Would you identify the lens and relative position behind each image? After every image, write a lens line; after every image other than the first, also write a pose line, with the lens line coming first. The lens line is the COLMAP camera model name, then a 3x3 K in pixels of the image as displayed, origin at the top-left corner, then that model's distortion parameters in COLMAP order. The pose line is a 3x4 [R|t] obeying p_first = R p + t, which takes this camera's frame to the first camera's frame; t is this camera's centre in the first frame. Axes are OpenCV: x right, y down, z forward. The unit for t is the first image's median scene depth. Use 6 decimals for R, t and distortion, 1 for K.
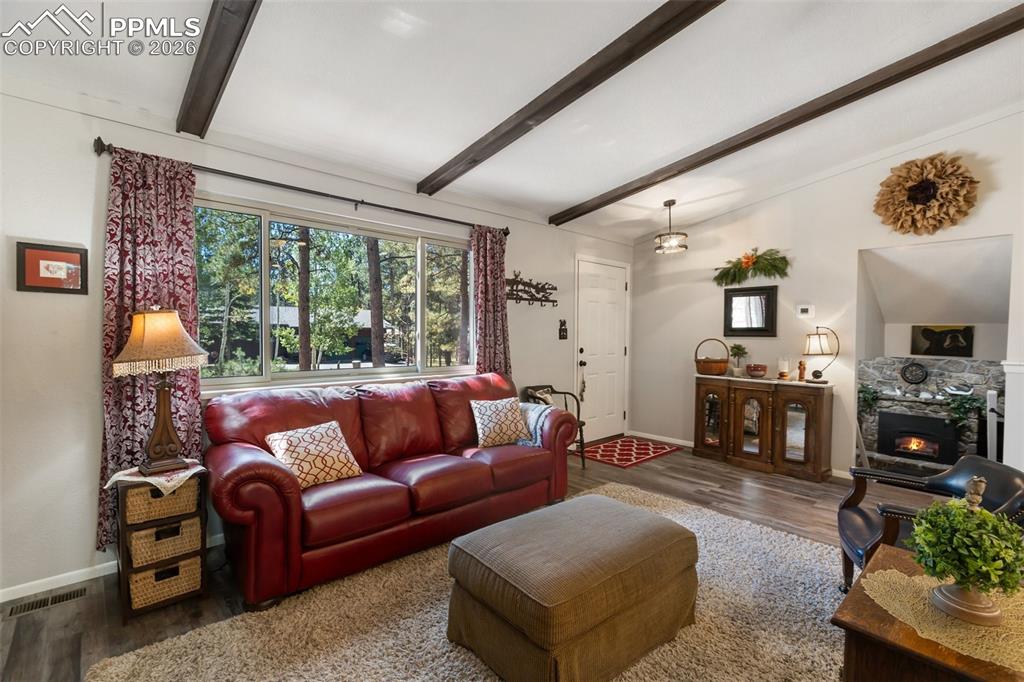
lens RADIAL K [[462.4, 0, 520.7], [0, 462.4, 340.9], [0, 0, 1]] dist [0.004348, -0.000648]
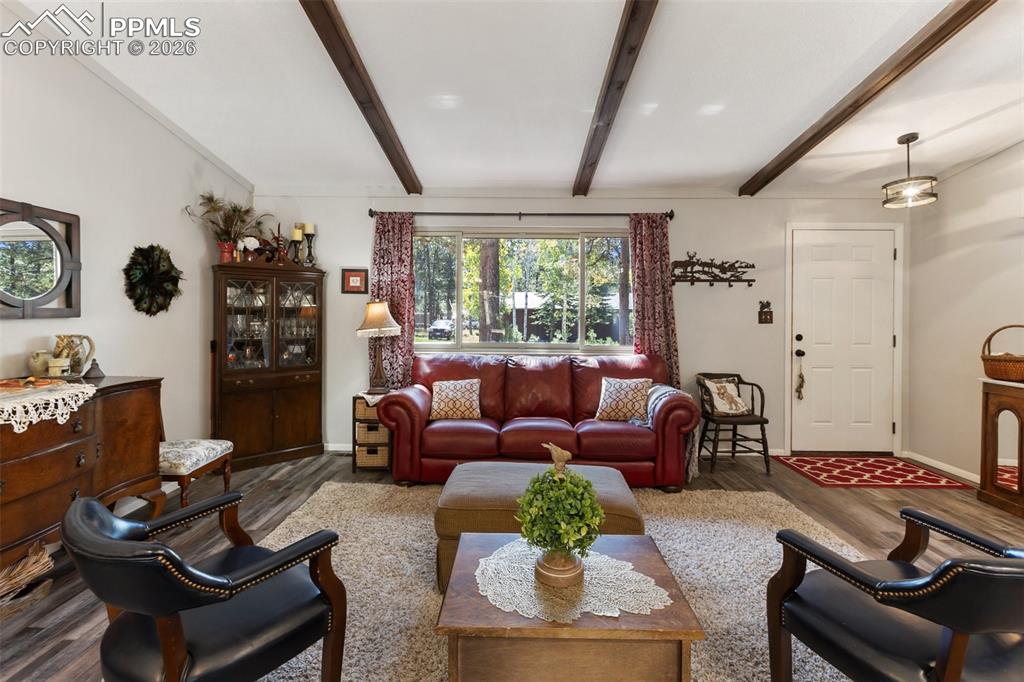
lens RADIAL K [[462.4, 0, 514.6], [0, 462.4, 315.2], [0, 0, 1]] dist [0.004348, -0.000648]
pose [[0.716274, -0.001155, -0.697818, 0.406229], [-0.015181, 0.999736, -0.017236, 0.003572], [0.697654, 0.022939, 0.716068, 0.052687]]
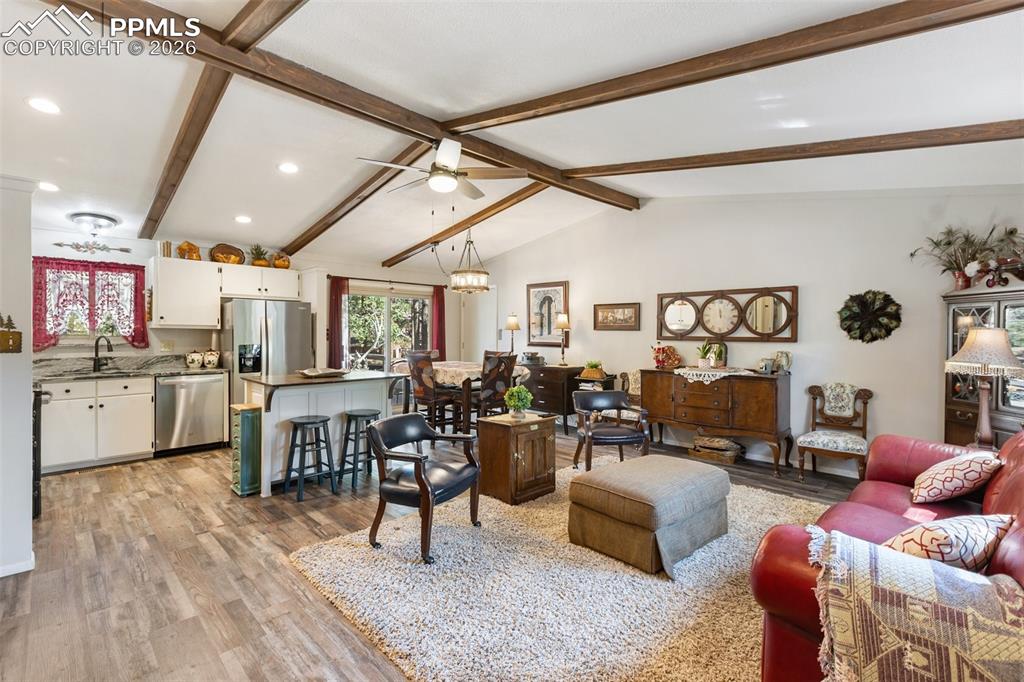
lens RADIAL K [[462.4, 0, 514.6], [0, 462.4, 337.4], [0, 0, 1]] dist [0.004348, -0.000648]
pose [[-0.999370, -0.012564, -0.033197, 0.276002], [-0.013782, 0.999230, 0.036739, -0.036152], [0.032710, 0.037173, -0.998773, 1.110650]]
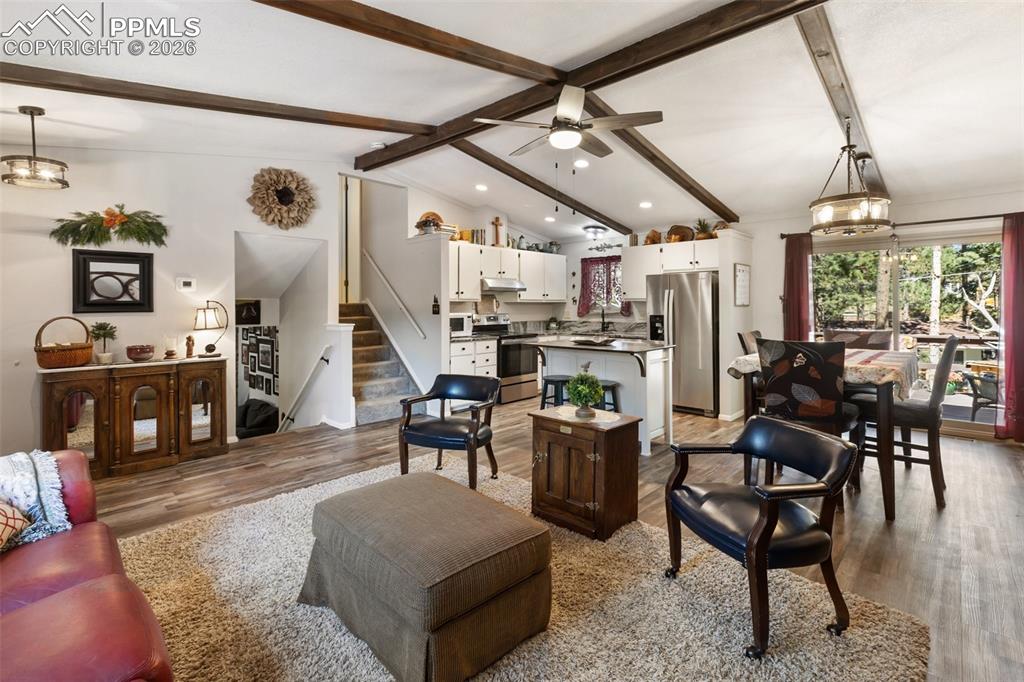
lens RADIAL K [[462.4, 0, 511.1], [0, 462.4, 303.1], [0, 0, 1]] dist [0.004348, -0.000648]
pose [[-0.054288, -0.003286, 0.998520, -0.384342], [0.024739, 0.999683, 0.004635, -0.013531], [-0.998219, 0.024954, -0.054189, 0.388026]]
